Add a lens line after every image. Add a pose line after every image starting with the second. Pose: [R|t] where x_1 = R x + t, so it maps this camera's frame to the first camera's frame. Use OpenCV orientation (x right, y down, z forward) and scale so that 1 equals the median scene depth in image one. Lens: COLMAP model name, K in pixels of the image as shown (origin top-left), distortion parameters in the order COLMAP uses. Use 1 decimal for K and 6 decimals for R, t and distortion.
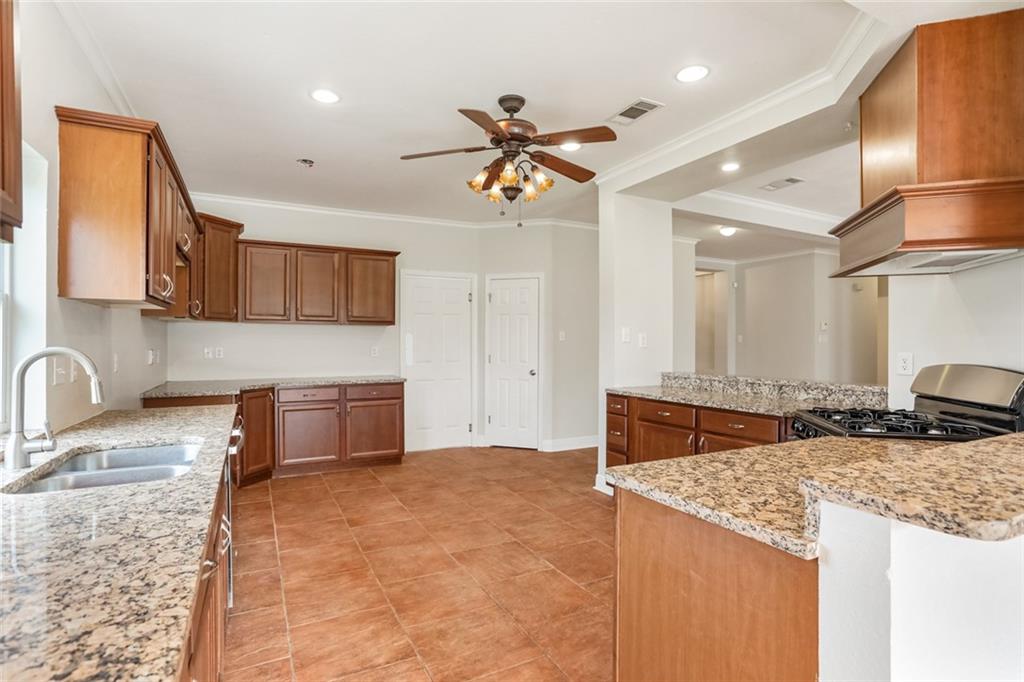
lens RADIAL K [[507.1, 0, 513.6], [0, 507.1, 340.4], [0, 0, 1]] dist [-0.016660, 0.001291]
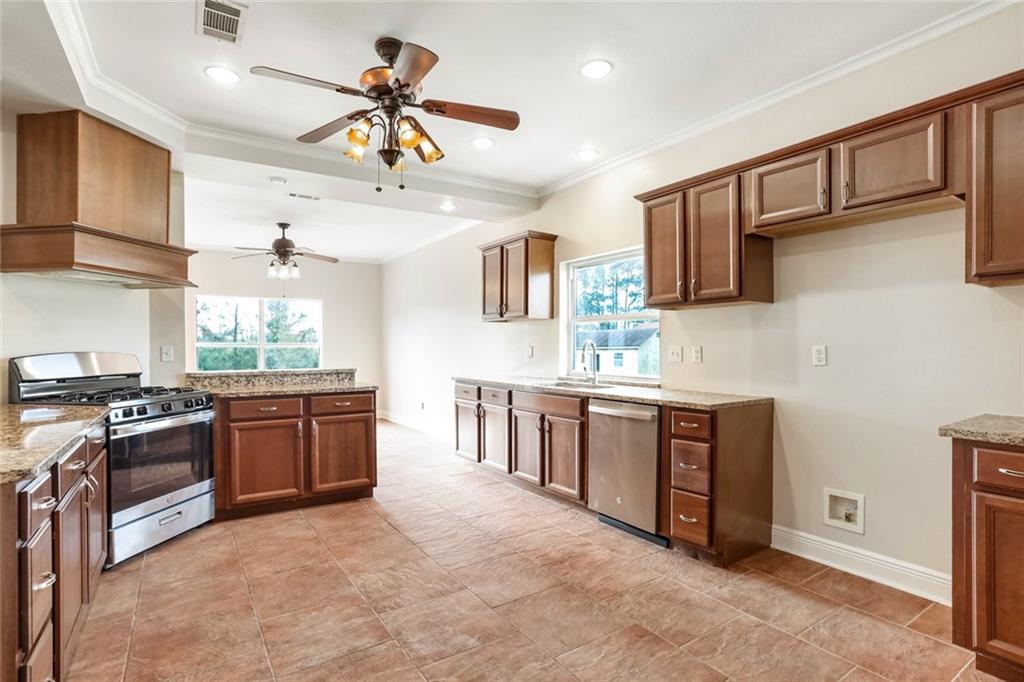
lens RADIAL K [[507.1, 0, 513.1], [0, 507.1, 347.2], [0, 0, 1]] dist [-0.016660, 0.001291]
pose [[-0.994310, 0.008010, -0.106219, -0.114968], [0.008501, 0.999955, -0.004176, 0.027161], [0.106181, -0.005055, -0.994334, 1.788242]]
